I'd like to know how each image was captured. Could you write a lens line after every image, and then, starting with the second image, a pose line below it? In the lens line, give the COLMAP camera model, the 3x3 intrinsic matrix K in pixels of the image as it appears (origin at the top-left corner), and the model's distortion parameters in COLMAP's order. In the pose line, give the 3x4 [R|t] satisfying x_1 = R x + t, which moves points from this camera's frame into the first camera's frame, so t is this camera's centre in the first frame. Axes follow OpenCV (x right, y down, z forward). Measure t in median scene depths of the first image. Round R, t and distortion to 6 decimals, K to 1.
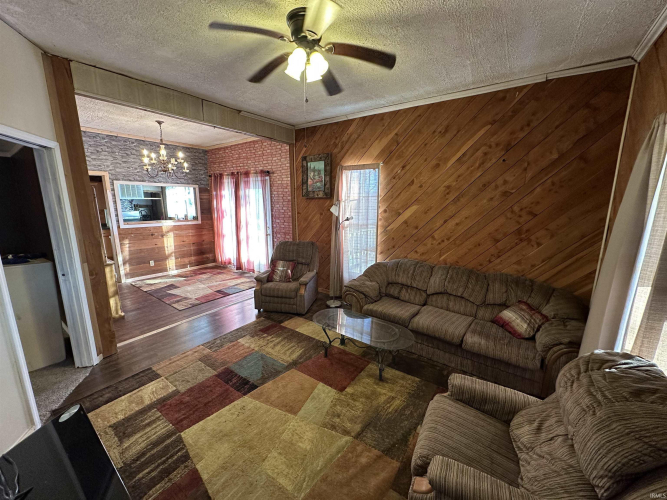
lens RADIAL K [[264.5, 0, 334.8], [0, 264.5, 251.4], [0, 0, 1]] dist [-0.001869, -0.000092]
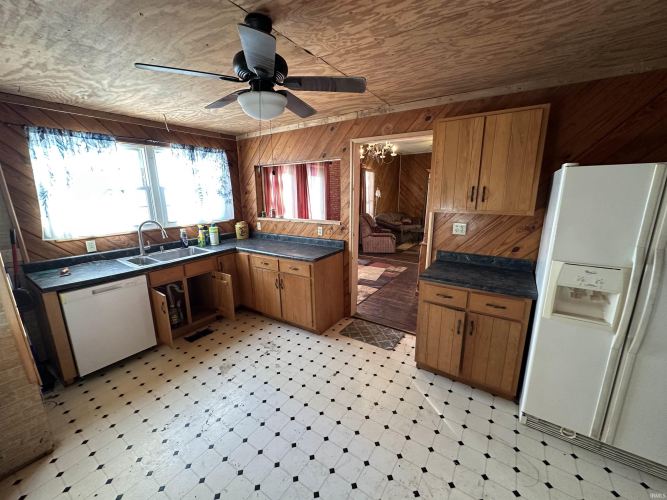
lens RADIAL K [[264.5, 0, 333.1], [0, 264.5, 251.3], [0, 0, 1]] dist [-0.001869, -0.000092]
pose [[-0.043894, -0.223194, 0.973785, -1.693025], [0.197578, 0.953533, 0.227459, -0.225665], [-0.979304, 0.202382, 0.002244, 1.215790]]
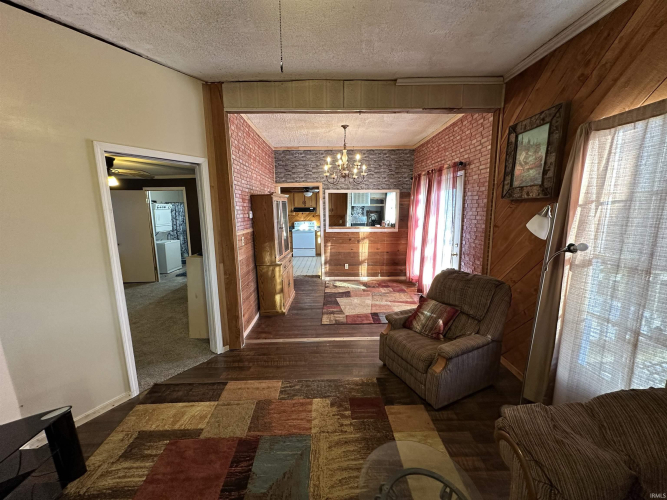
lens RADIAL K [[264.5, 0, 333.1], [0, 264.5, 250.9], [0, 0, 1]] dist [-0.001869, -0.000092]
pose [[0.597483, 0.122593, -0.792455, 0.130537], [-0.141232, 0.988884, 0.046497, -0.073329], [0.789347, 0.084139, 0.608155, 0.396232]]
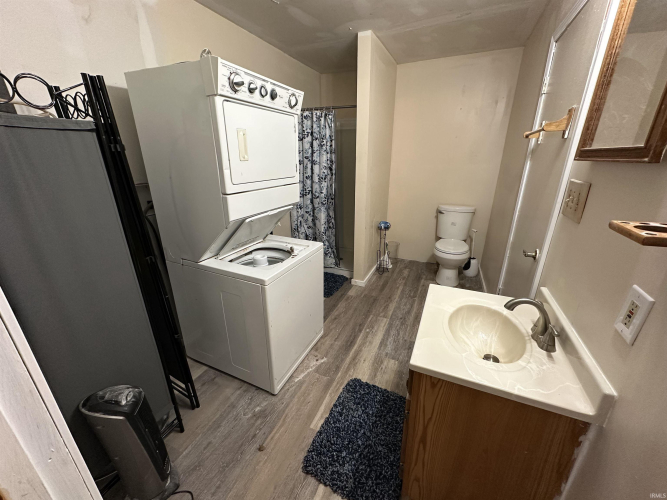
lens RADIAL K [[264.5, 0, 335.6], [0, 264.5, 250.4], [0, 0, 1]] dist [-0.001869, -0.000092]
pose [[0.207149, 0.332543, -0.920057, -1.371585], [-0.181206, 0.937225, 0.297950, -0.050022], [0.961381, 0.105000, 0.254404, 0.551299]]
